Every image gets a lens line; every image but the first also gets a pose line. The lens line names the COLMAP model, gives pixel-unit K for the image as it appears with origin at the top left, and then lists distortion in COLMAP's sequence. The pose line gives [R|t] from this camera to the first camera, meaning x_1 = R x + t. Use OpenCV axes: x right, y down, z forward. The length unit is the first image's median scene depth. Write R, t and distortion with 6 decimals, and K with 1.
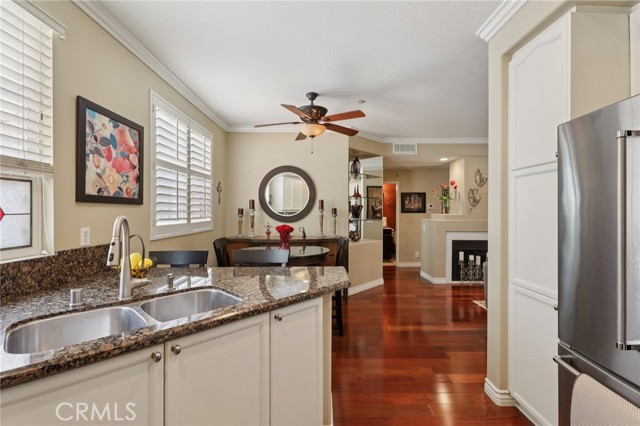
lens RADIAL K [[293.6, 0, 326.8], [0, 293.6, 211.8], [0, 0, 1]] dist [0.006942, -0.001974]
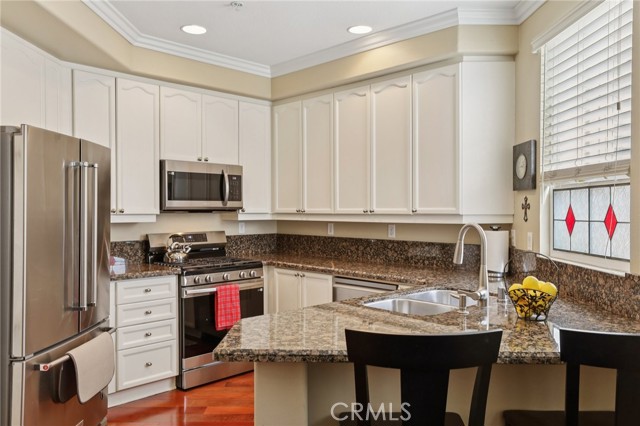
lens RADIAL K [[497.5, 0, 321.9], [0, 497.5, 211.7], [0, 0, 1]] dist [0.021394, -0.000446]
pose [[-0.999830, -0.007184, 0.016970, -0.117476], [-0.007046, 0.999942, 0.008181, -0.022041], [-0.017028, 0.008060, -0.999823, 1.822023]]
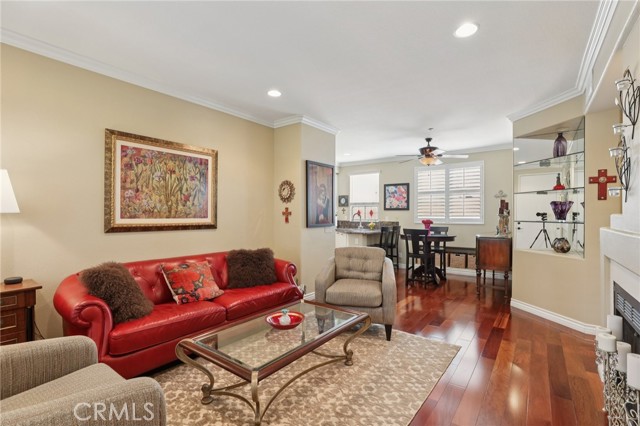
lens RADIAL K [[293.6, 0, 332.4], [0, 293.6, 212.8], [0, 0, 1]] dist [0.006942, -0.001974]
pose [[-0.585574, -0.009873, -0.810559, 2.493516], [-0.006422, 0.999951, -0.007540, 0.033882], [0.810593, 0.000790, -0.585609, 2.417469]]
